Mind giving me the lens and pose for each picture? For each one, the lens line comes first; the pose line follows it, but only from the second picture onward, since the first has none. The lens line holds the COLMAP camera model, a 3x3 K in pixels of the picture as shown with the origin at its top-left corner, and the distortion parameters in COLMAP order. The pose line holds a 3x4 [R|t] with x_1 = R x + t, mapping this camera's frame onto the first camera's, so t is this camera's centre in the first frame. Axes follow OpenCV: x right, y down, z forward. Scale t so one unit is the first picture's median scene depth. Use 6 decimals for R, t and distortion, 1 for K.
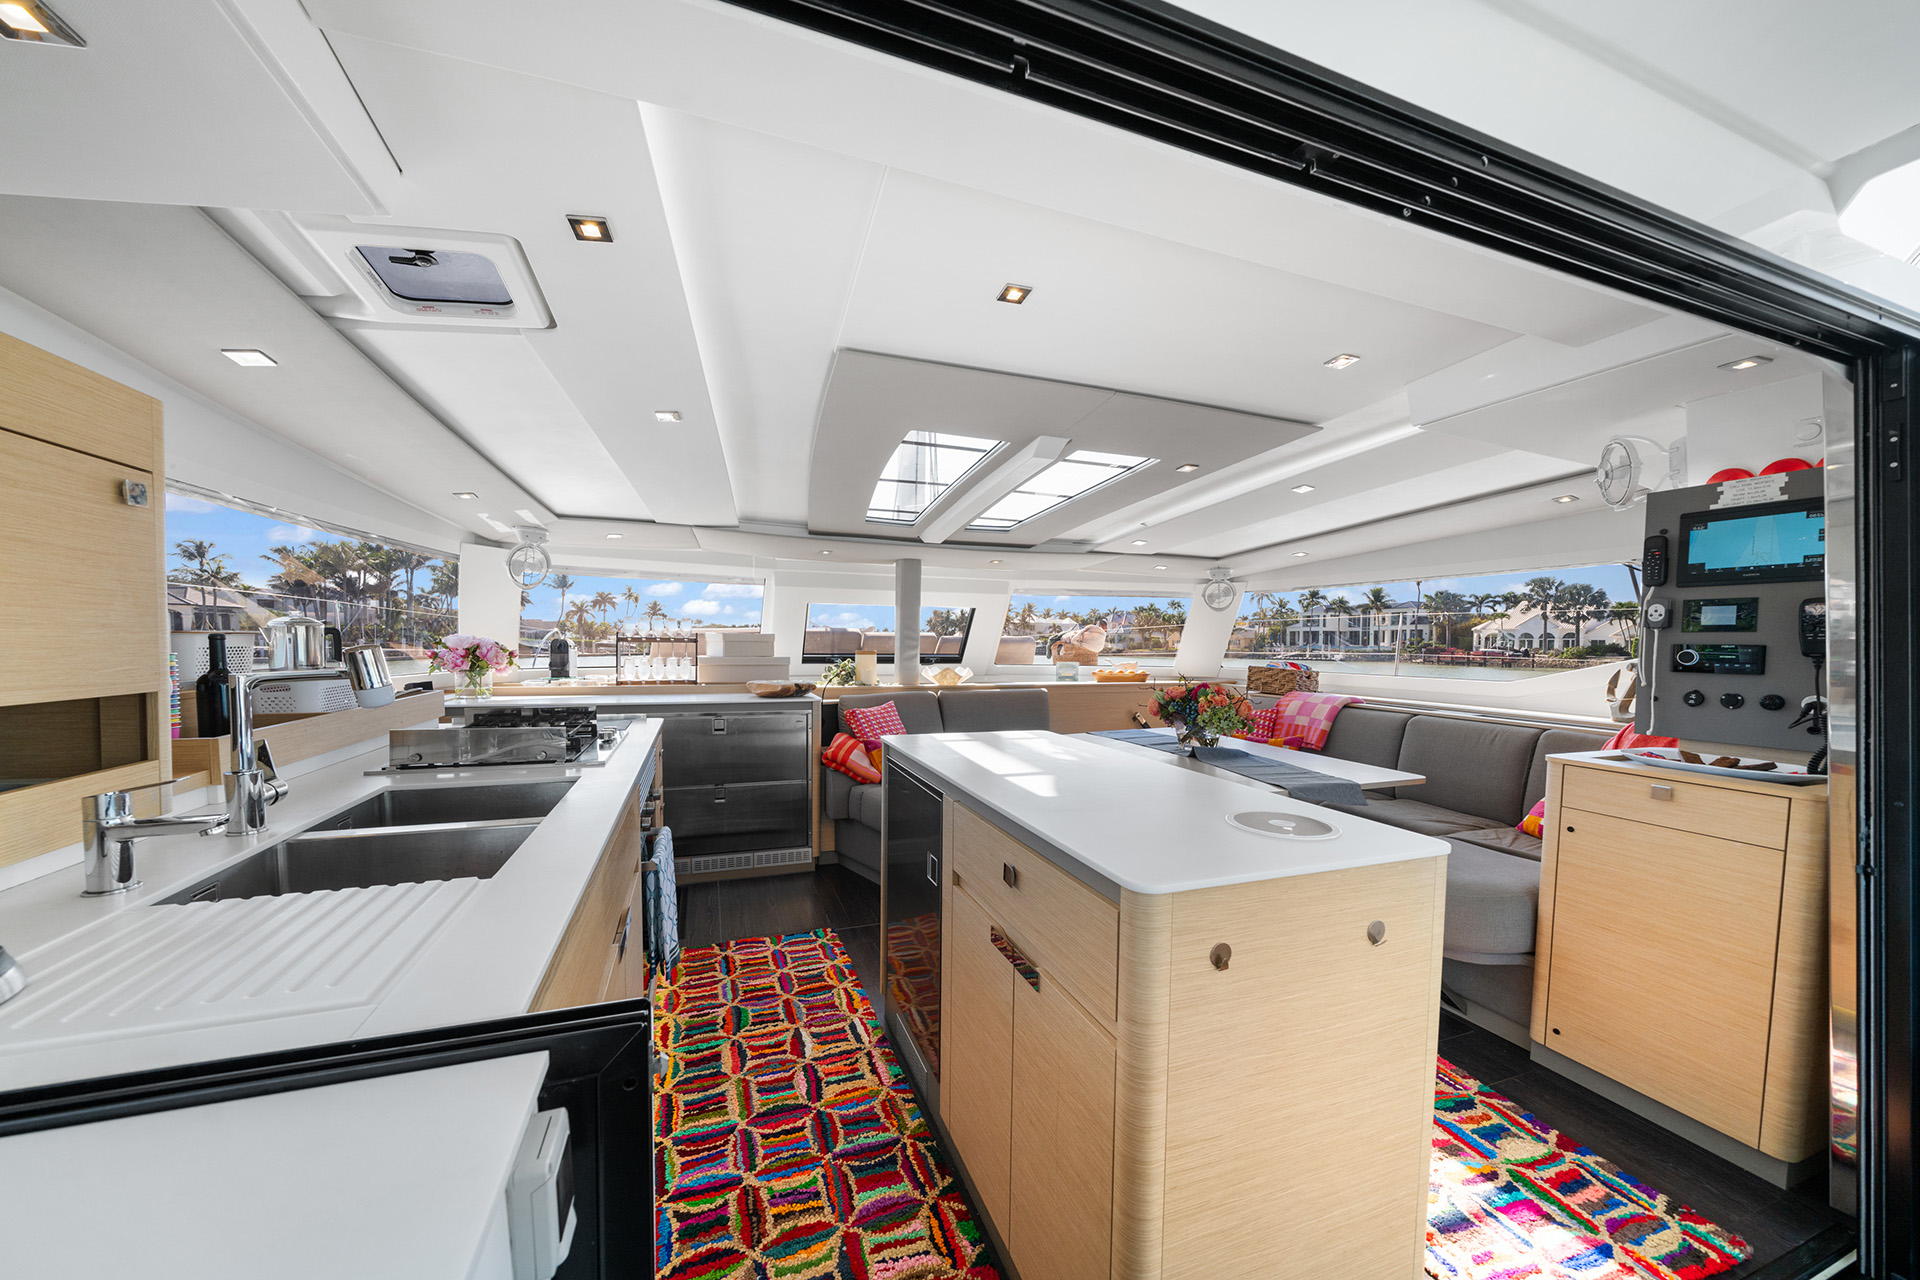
lens RADIAL K [[667.8, 0, 936.4], [0, 667.8, 655.1], [0, 0, 1]] dist [-0.004008, -0.000158]
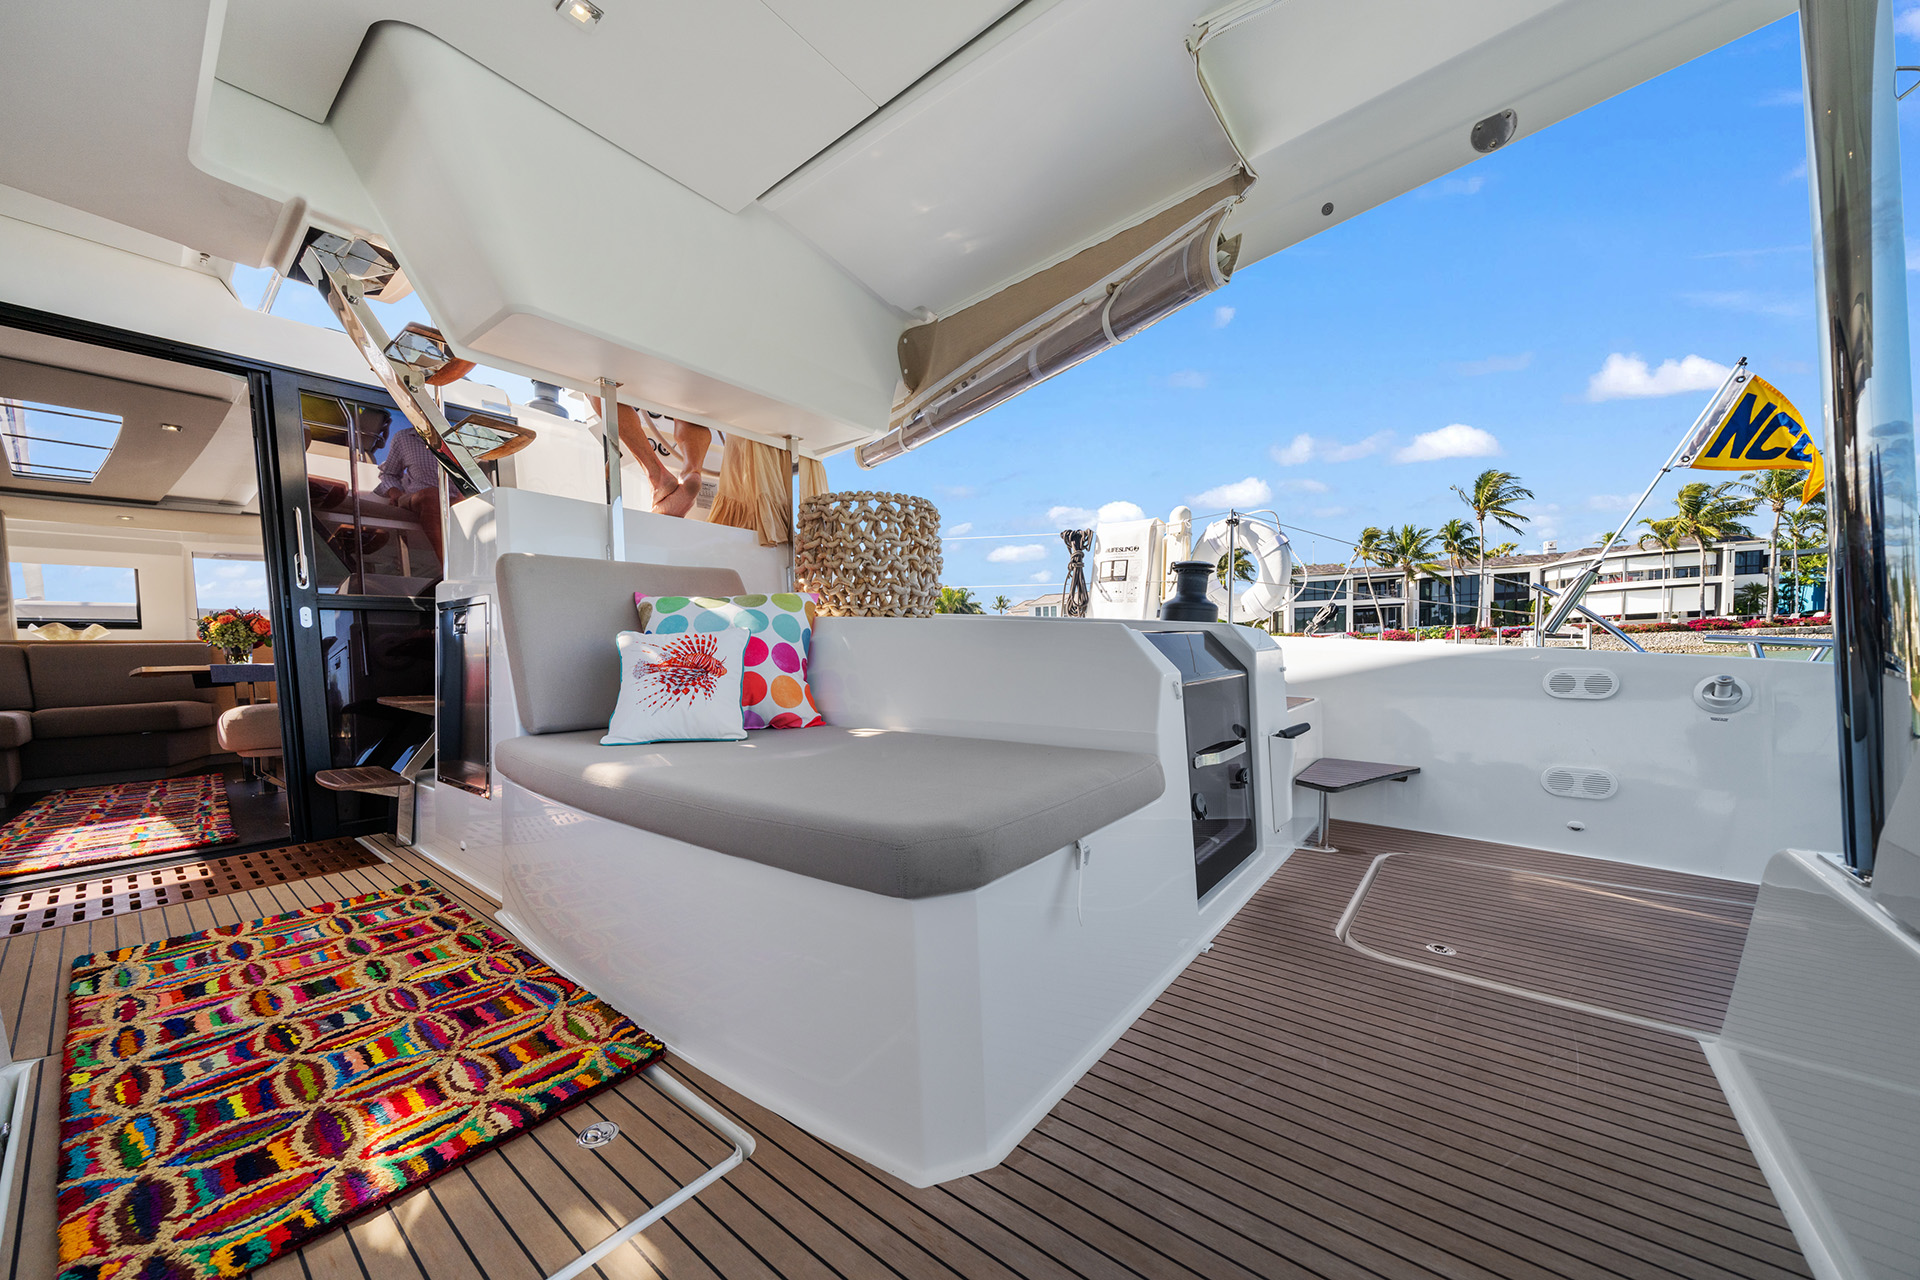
lens RADIAL K [[667.8, 0, 937.5], [0, 667.8, 693.1], [0, 0, 1]] dist [-0.004008, -0.000158]
pose [[0.845588, -0.063019, 0.530104, 1.297821], [0.049904, 0.997991, 0.039037, 0.321461], [-0.531499, -0.006555, 0.847034, -1.097922]]
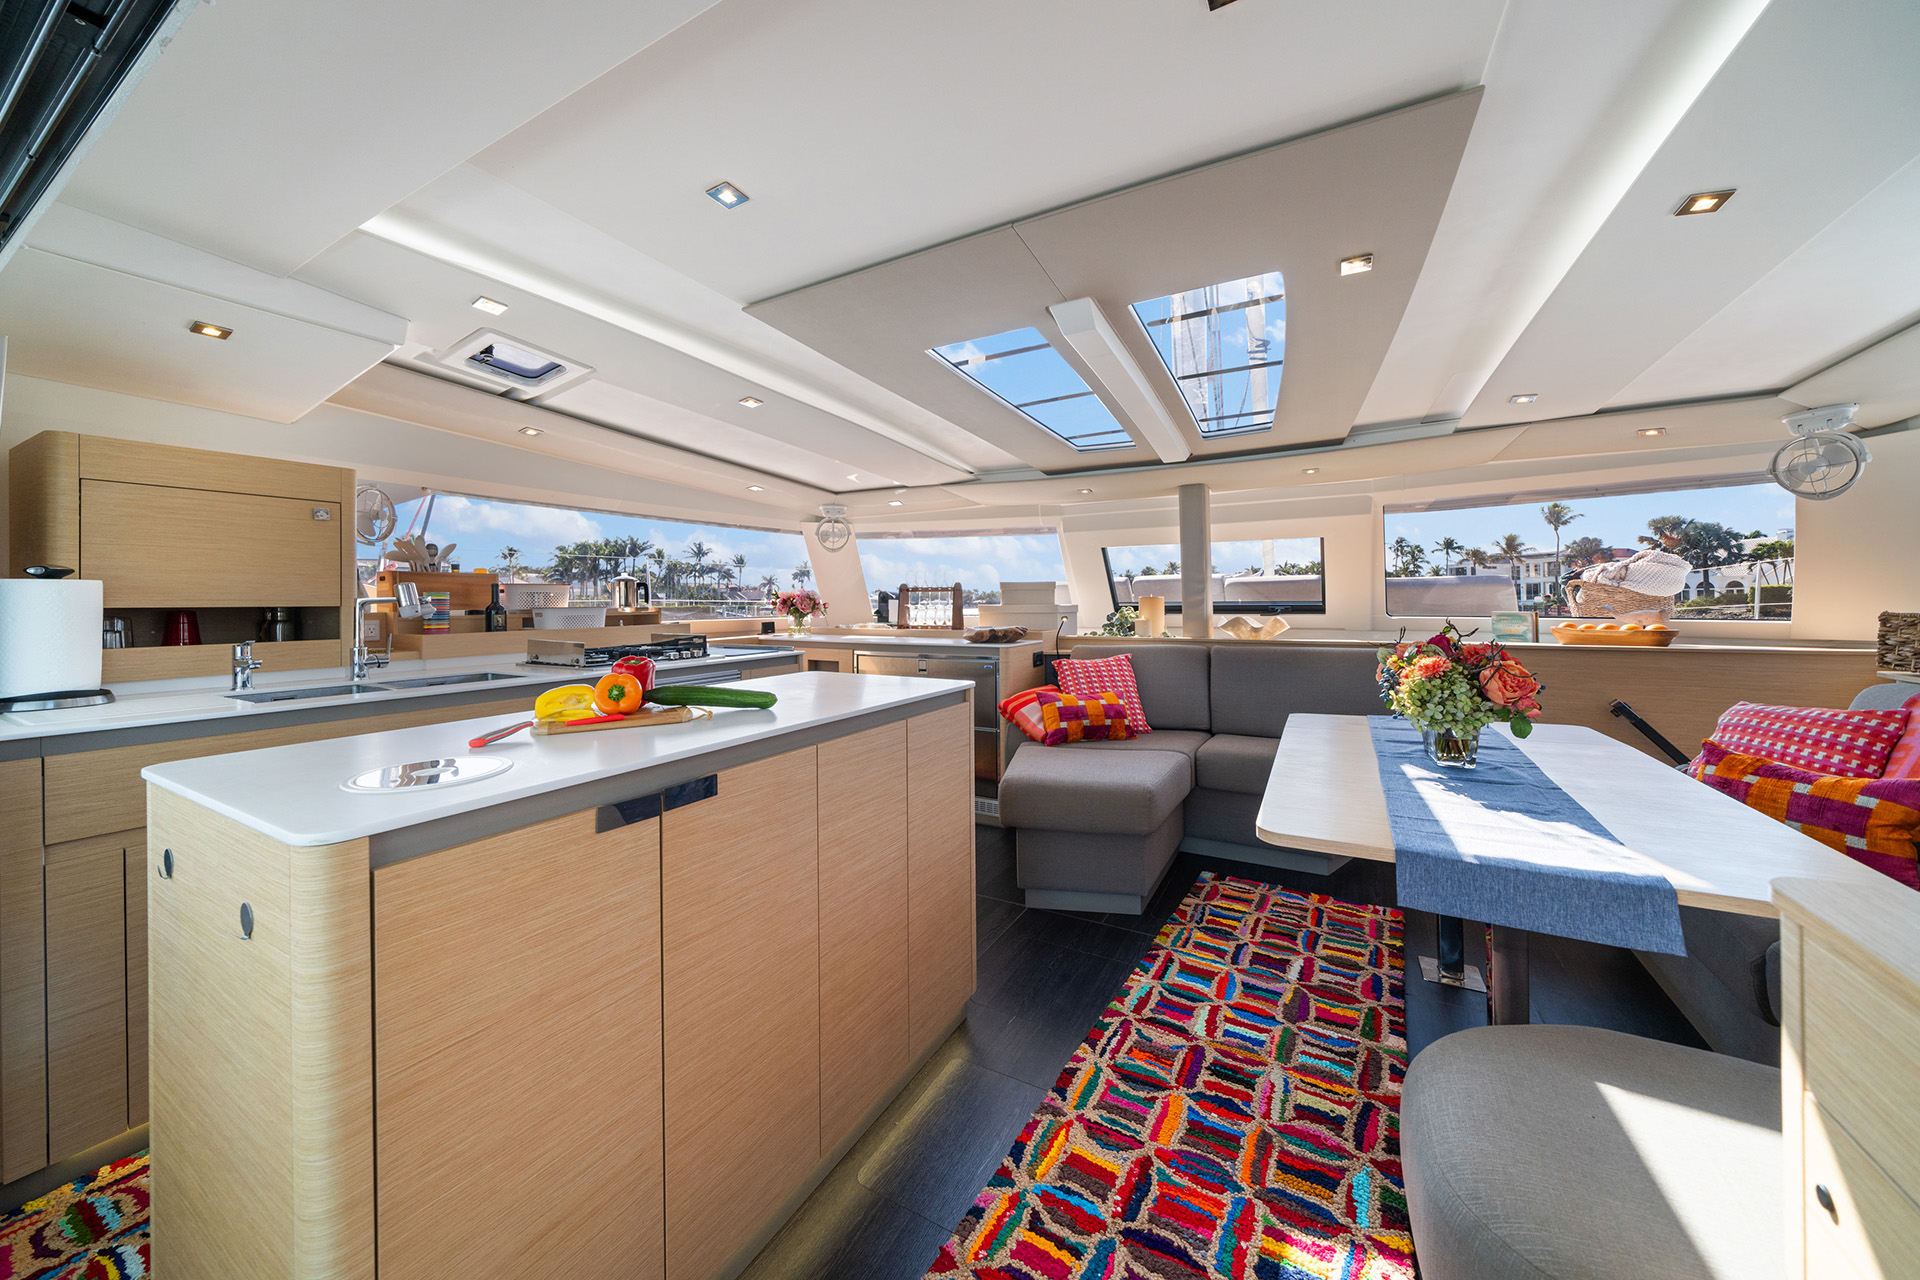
lens RADIAL K [[667.8, 0, 962.0], [0, 667.8, 594.3], [0, 0, 1]] dist [-0.004008, -0.000158]
pose [[0.662668, -0.023646, -0.748540, 0.857573], [0.000485, 0.999515, -0.031144, 0.037492], [0.748913, 0.020275, 0.662358, 0.539589]]
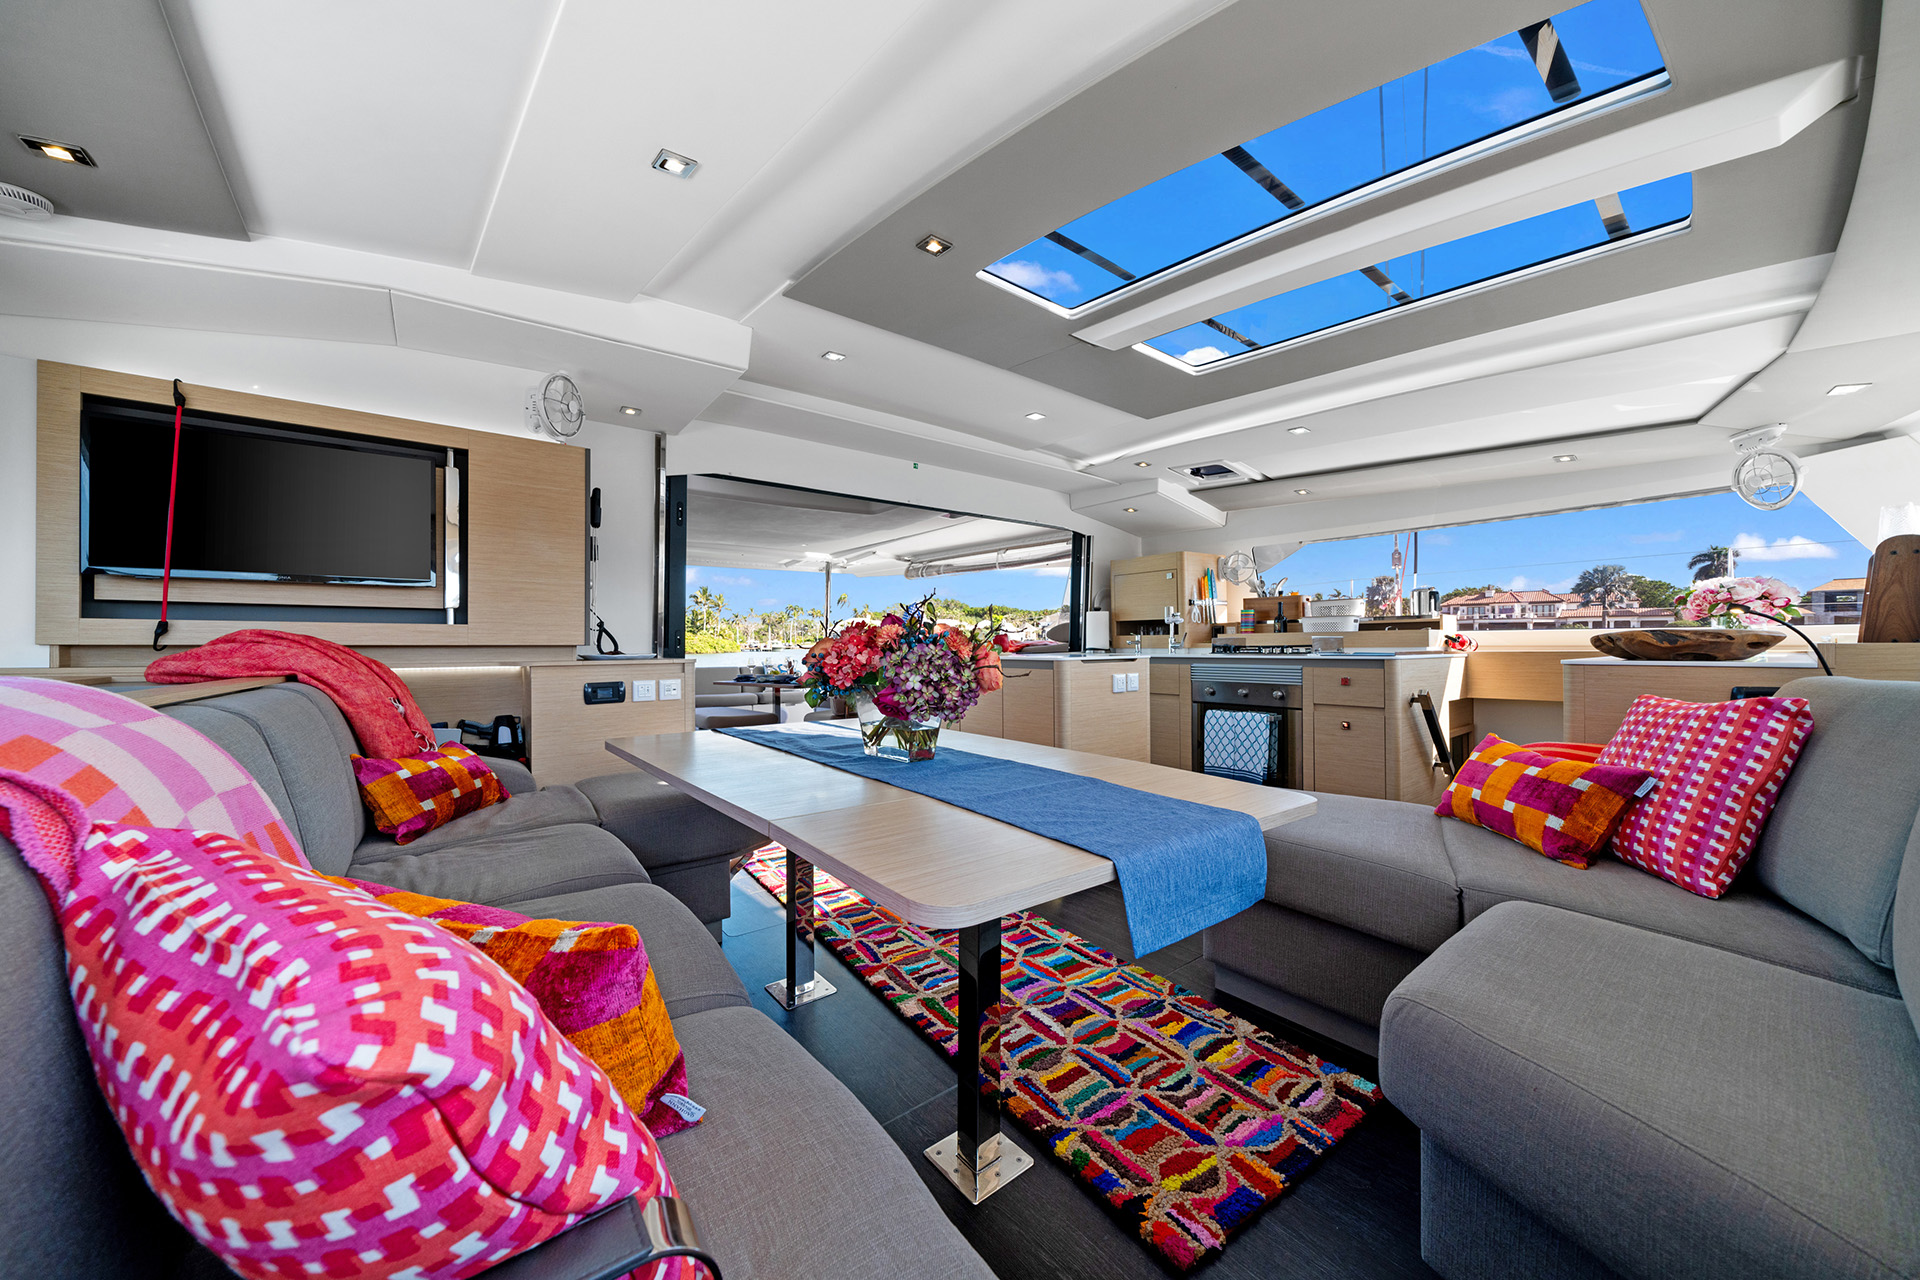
lens RADIAL K [[667.8, 0, 947.5], [0, 667.8, 641.6], [0, 0, 1]] dist [-0.004008, -0.000158]
pose [[-0.951543, -0.013307, -0.307227, 0.805438], [-0.016167, 0.999846, 0.006768, 0.094366], [0.307090, 0.011407, -0.951612, 2.344910]]
